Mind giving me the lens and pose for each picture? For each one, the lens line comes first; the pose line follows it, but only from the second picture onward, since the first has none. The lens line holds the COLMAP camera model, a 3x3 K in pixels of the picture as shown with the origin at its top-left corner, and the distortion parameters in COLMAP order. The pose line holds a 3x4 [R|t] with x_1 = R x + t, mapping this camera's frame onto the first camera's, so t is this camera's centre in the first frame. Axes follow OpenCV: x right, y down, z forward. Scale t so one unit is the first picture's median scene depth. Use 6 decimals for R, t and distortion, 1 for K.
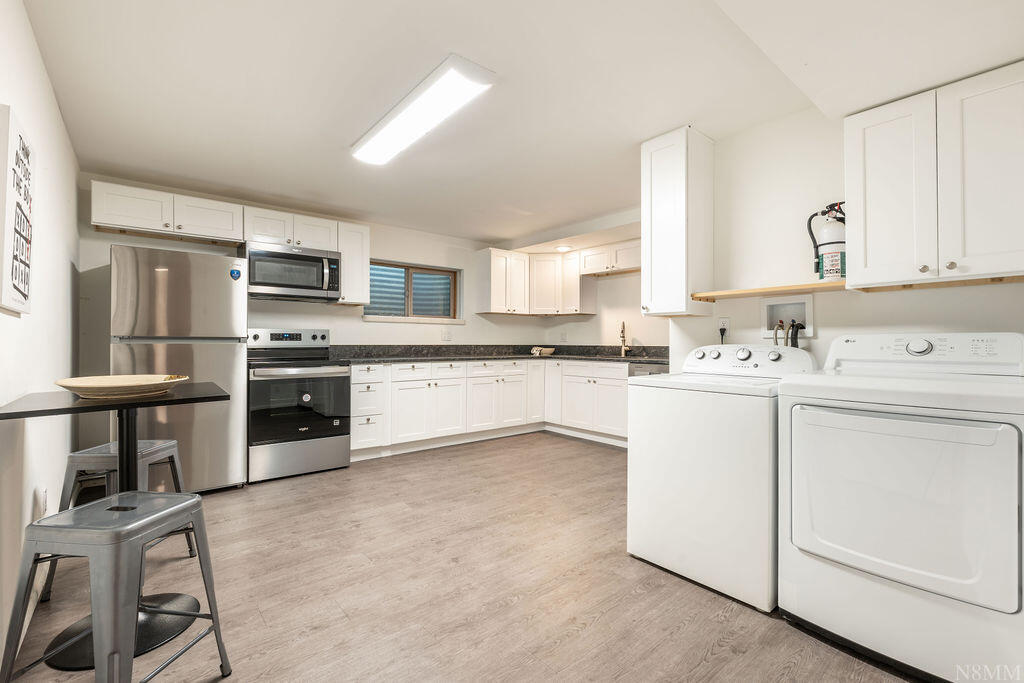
lens RADIAL K [[451.3, 0, 493.3], [0, 451.3, 338.9], [0, 0, 1]] dist [-0.004104, 0.000301]
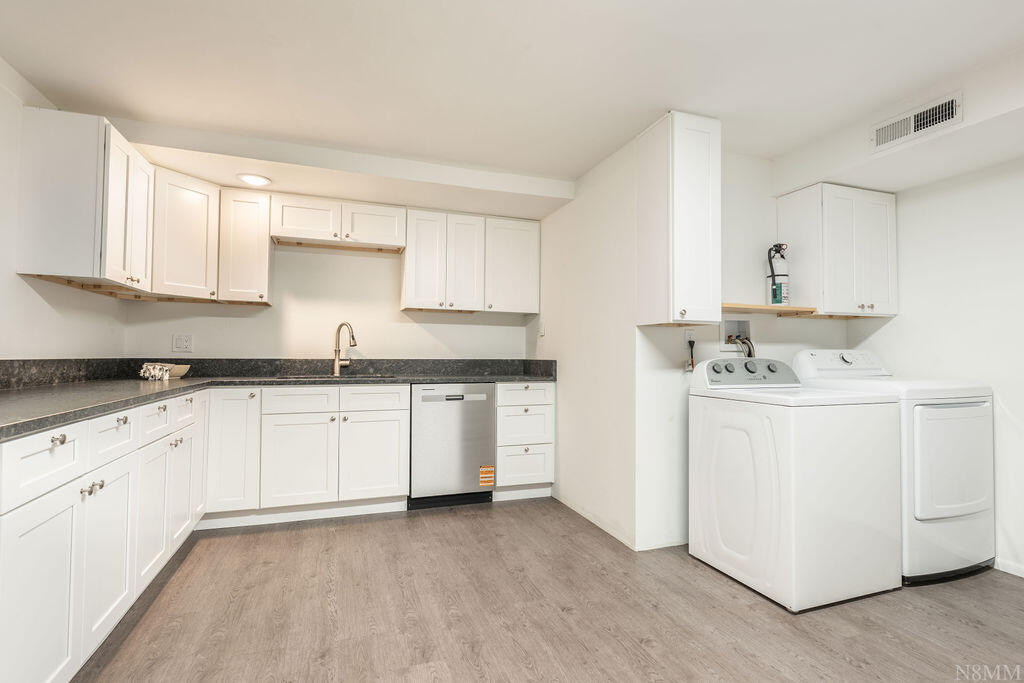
lens RADIAL K [[507.1, 0, 511.2], [0, 507.1, 339.7], [0, 0, 1]] dist [-0.006777, 0.001522]
pose [[0.304672, 0.026942, 0.952076, -0.639779], [-0.011181, 0.999632, -0.024710, 0.005472], [-0.952392, -0.003117, 0.304861, 1.034975]]
